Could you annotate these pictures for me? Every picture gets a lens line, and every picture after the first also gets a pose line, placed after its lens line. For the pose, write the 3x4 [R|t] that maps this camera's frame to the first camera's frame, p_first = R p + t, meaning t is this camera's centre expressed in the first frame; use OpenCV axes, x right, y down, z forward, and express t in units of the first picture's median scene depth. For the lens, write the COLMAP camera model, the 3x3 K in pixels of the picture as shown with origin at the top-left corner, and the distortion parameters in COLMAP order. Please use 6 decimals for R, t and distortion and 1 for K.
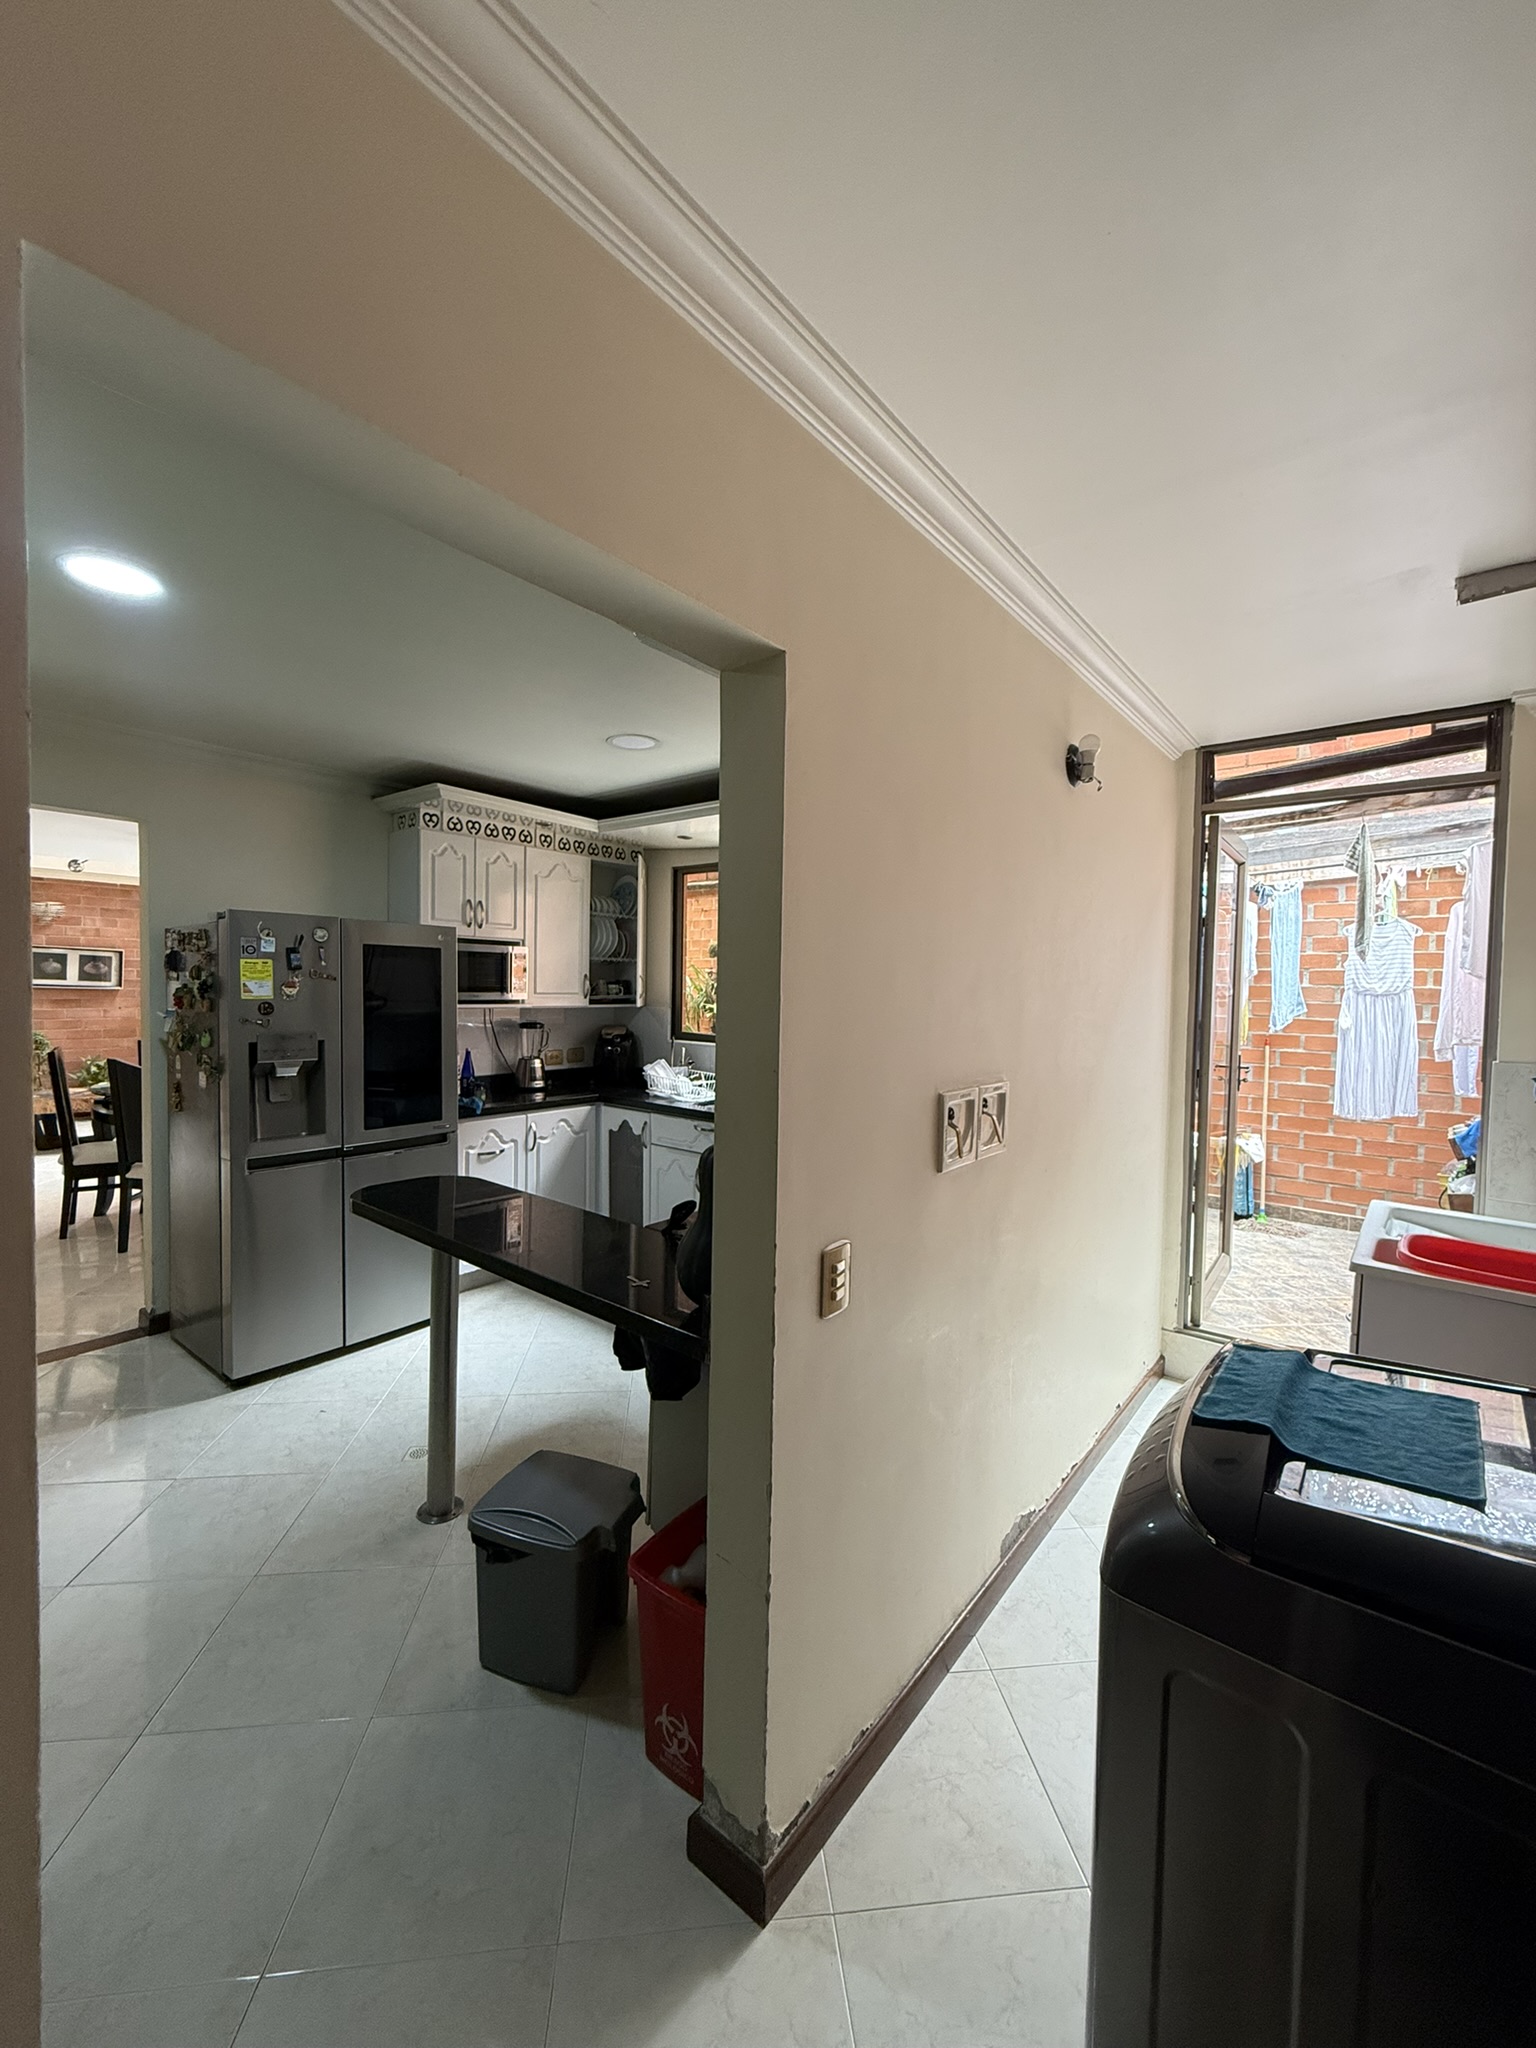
lens RADIAL K [[815.1, 0, 769.4], [0, 815.1, 1016.4], [0, 0, 1]] dist [0.001161, 0.000738]
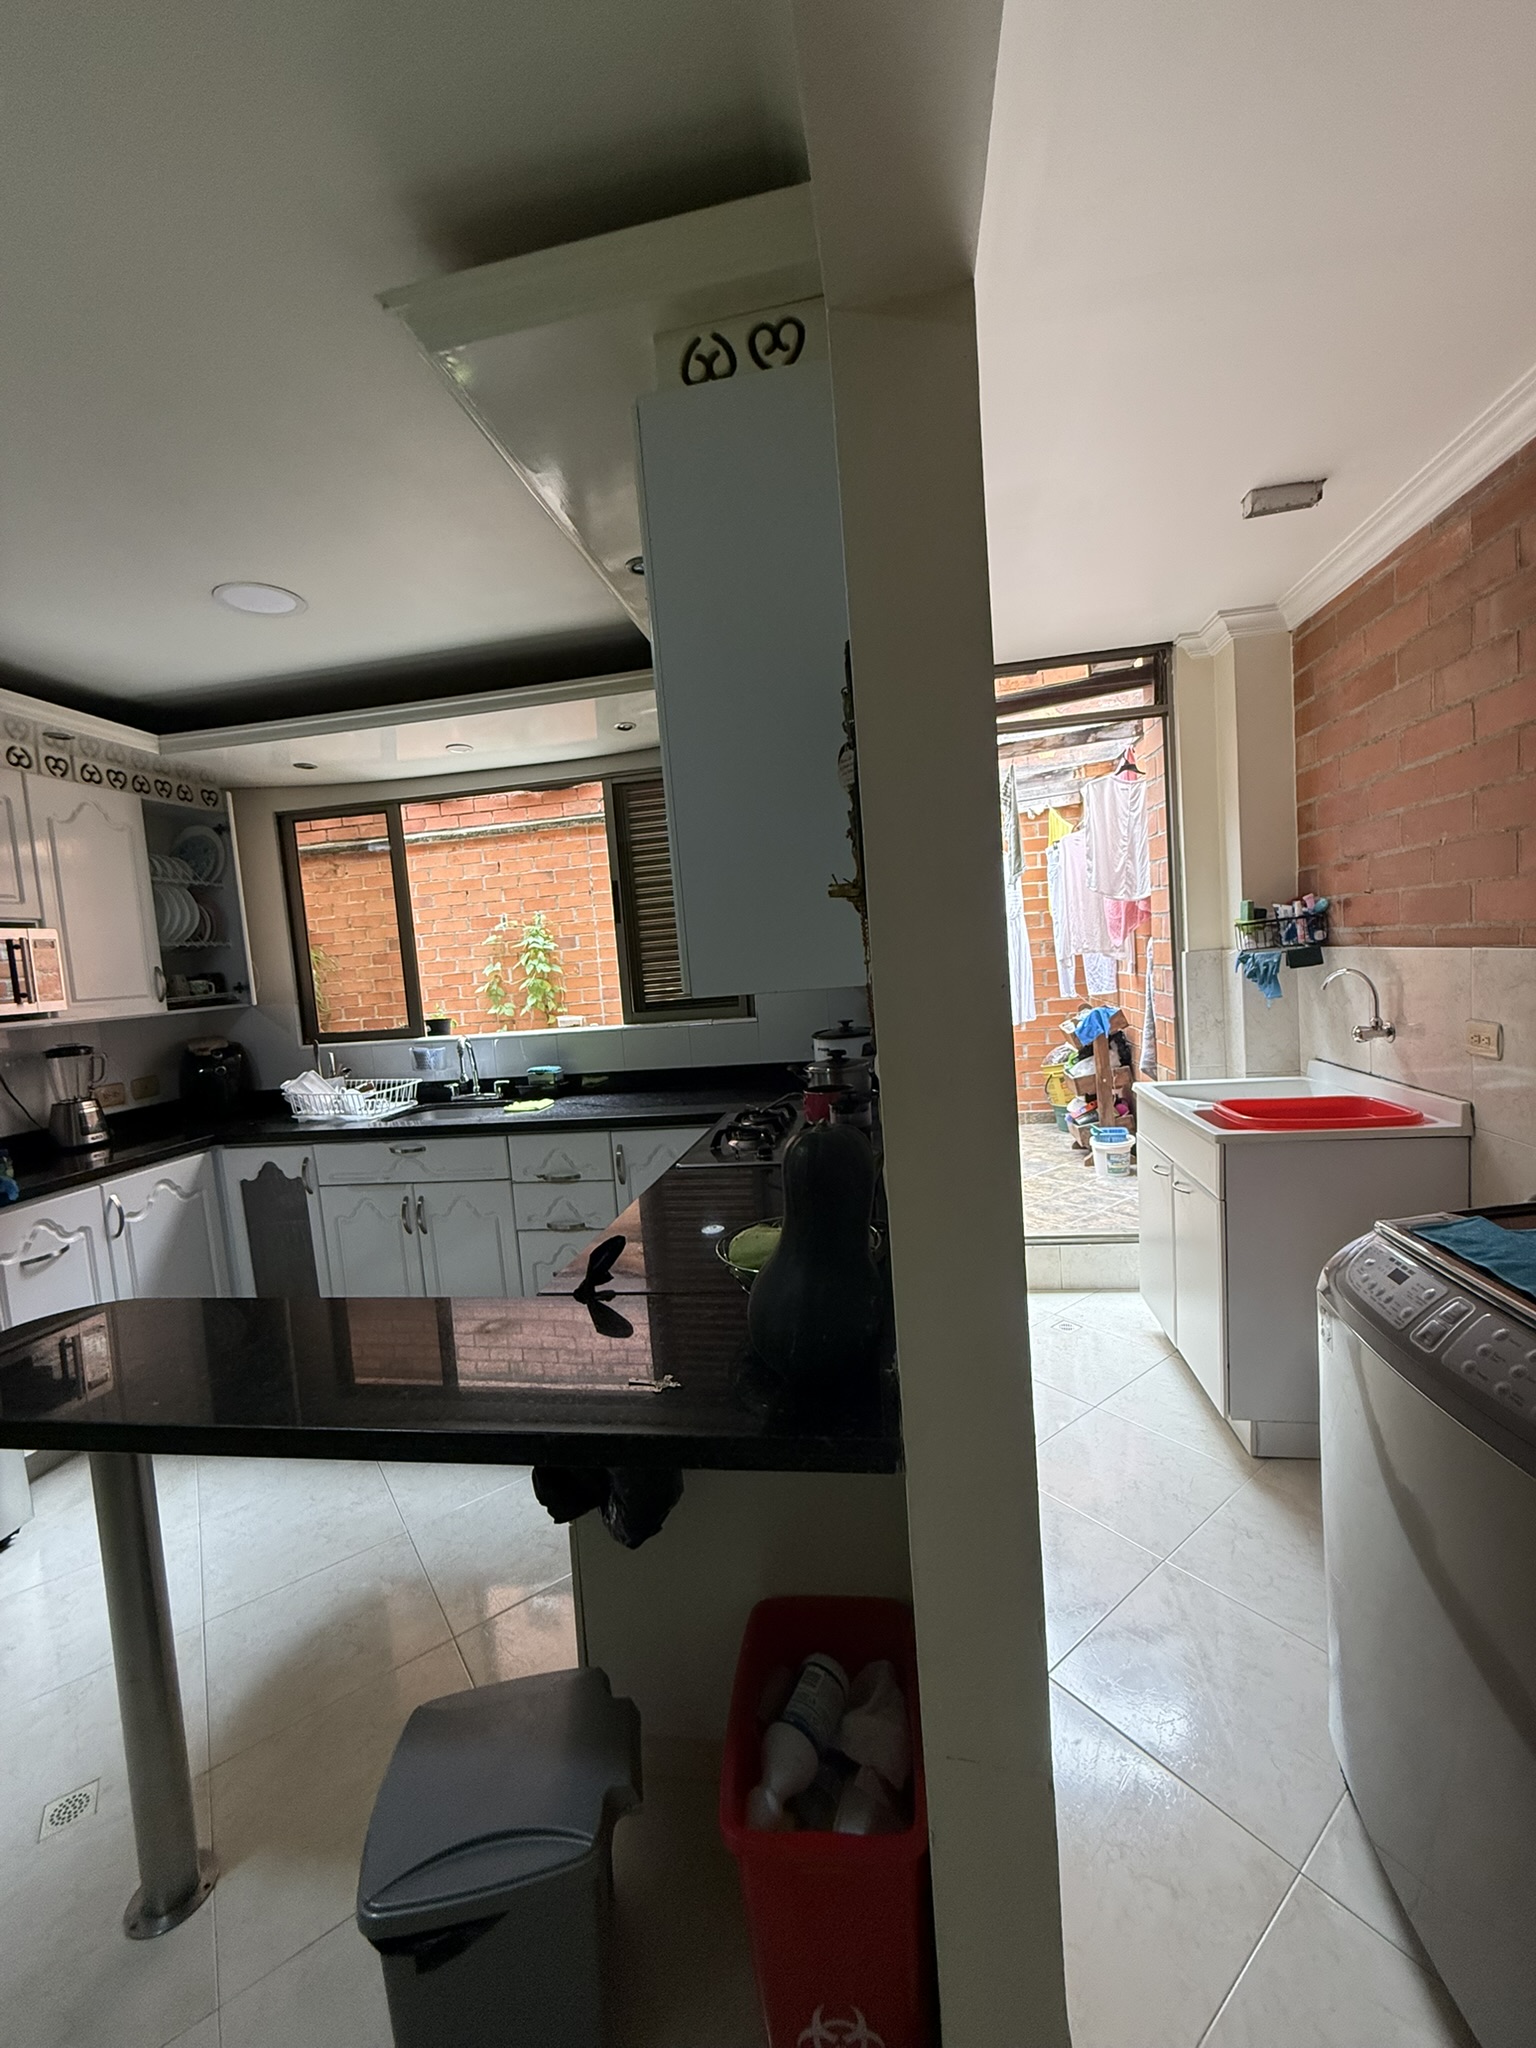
lens RADIAL K [[815.1, 0, 769.4], [0, 815.1, 1016.4], [0, 0, 1]] dist [0.001161, 0.000738]
pose [[0.861479, -0.122172, 0.492877, -0.132080], [0.110347, 0.992472, 0.053138, 0.010739], [-0.495658, 0.008610, 0.868475, 0.157034]]
